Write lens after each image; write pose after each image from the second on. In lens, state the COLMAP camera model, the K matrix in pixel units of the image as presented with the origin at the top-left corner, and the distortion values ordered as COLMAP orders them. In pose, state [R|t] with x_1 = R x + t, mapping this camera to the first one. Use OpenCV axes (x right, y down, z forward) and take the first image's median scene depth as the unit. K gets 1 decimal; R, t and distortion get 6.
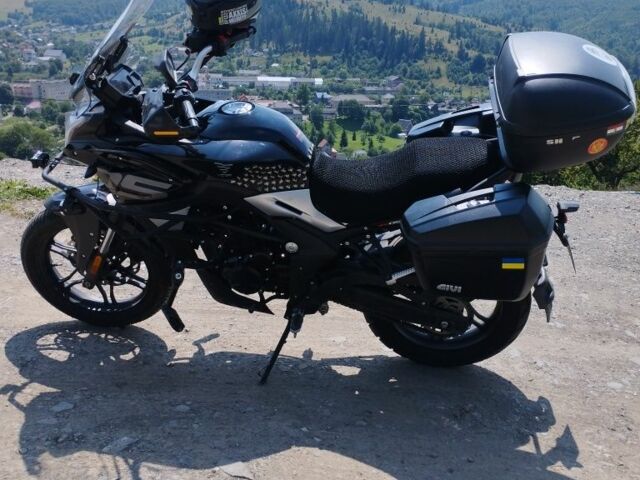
lens RADIAL K [[694.4, 0, 320.7], [0, 694.4, 239.8], [0, 0, 1]] dist [0.053332, 0.000000]
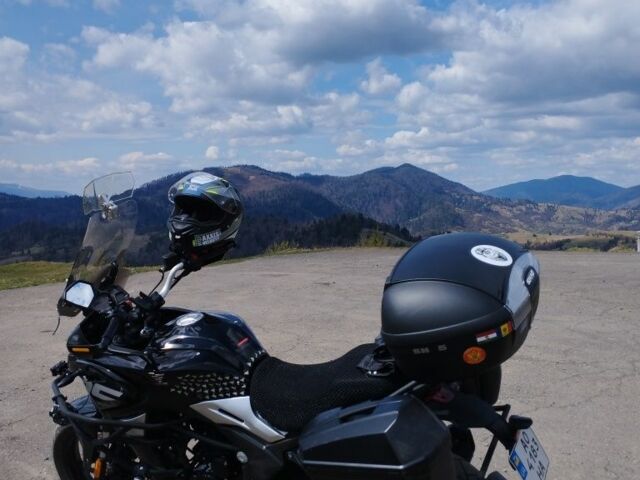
lens RADIAL K [[694.4, 0, 317.9], [0, 694.4, 237.7], [0, 0, 1]] dist [0.053332, 0.000000]
pose [[0.930150, -0.075643, -0.359302, 0.456272], [-0.020028, 0.966640, -0.255353, -0.039606], [0.366632, 0.244713, 0.897606, 0.074805]]
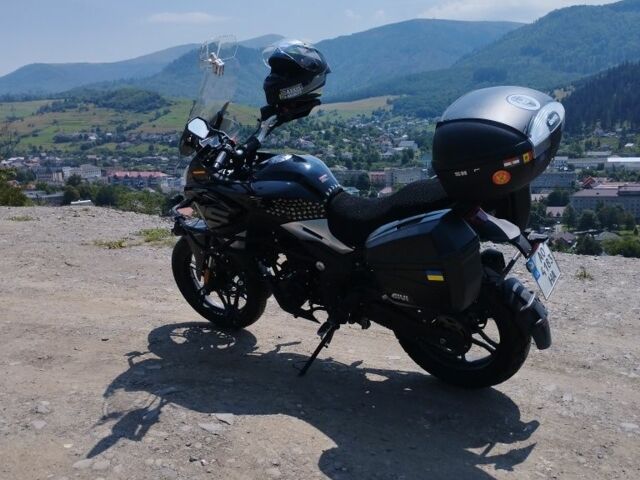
lens RADIAL K [[694.4, 0, 320.9], [0, 694.4, 239.1], [0, 0, 1]] dist [0.053332, 0.000000]
pose [[0.888966, 0.025681, -0.457252, 0.558542], [-0.079646, 0.991881, -0.099137, 0.091241], [0.450994, 0.124548, 0.883794, -0.129050]]
